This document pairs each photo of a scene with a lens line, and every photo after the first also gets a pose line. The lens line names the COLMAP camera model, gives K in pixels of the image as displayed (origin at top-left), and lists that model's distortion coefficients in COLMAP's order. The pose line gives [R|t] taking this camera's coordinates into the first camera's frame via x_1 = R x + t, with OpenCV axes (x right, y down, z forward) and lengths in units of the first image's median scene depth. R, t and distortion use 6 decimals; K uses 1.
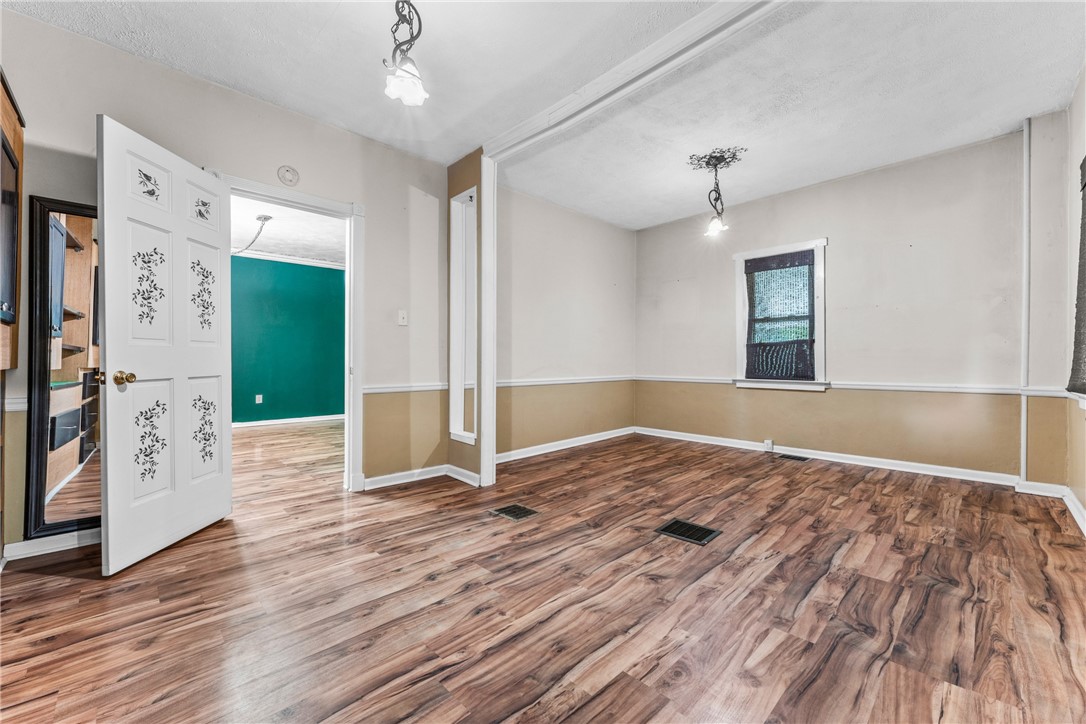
lens RADIAL K [[434.7, 0, 543.2], [0, 434.7, 358.7], [0, 0, 1]] dist [0.002484, -0.000142]
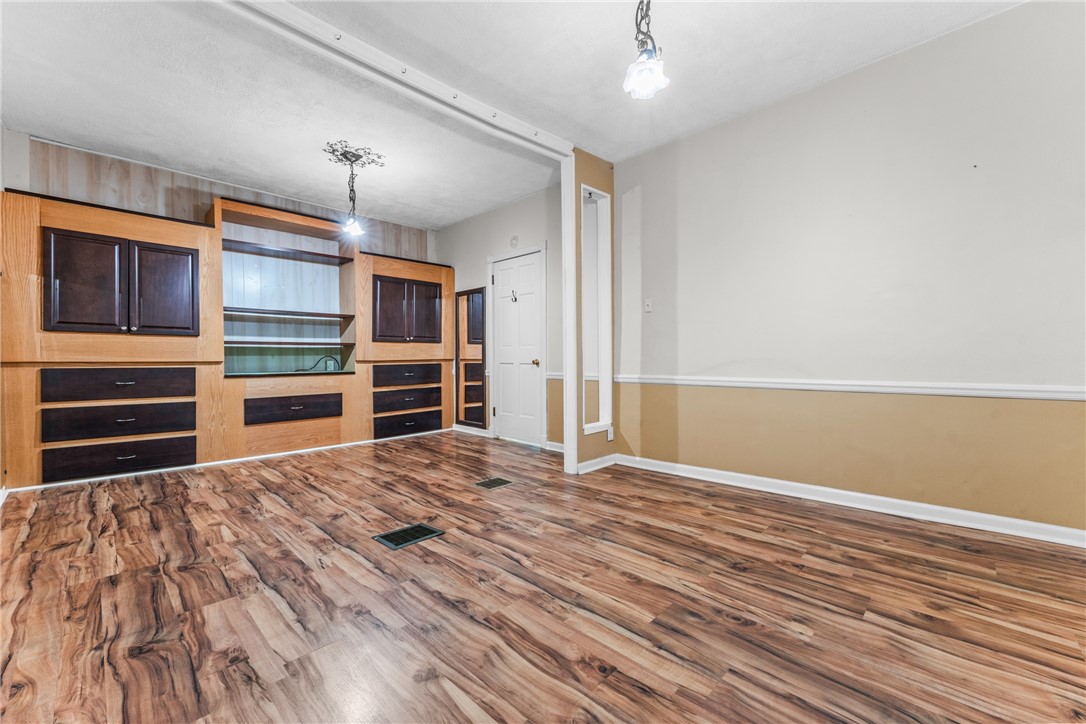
lens RADIAL K [[434.7, 0, 538.4], [0, 434.7, 360.6], [0, 0, 1]] dist [0.002484, -0.000142]
pose [[0.026191, 0.009332, -0.999613, 1.457637], [0.017104, 0.999806, 0.009782, 0.014406], [0.999511, -0.017353, 0.026027, 1.437501]]
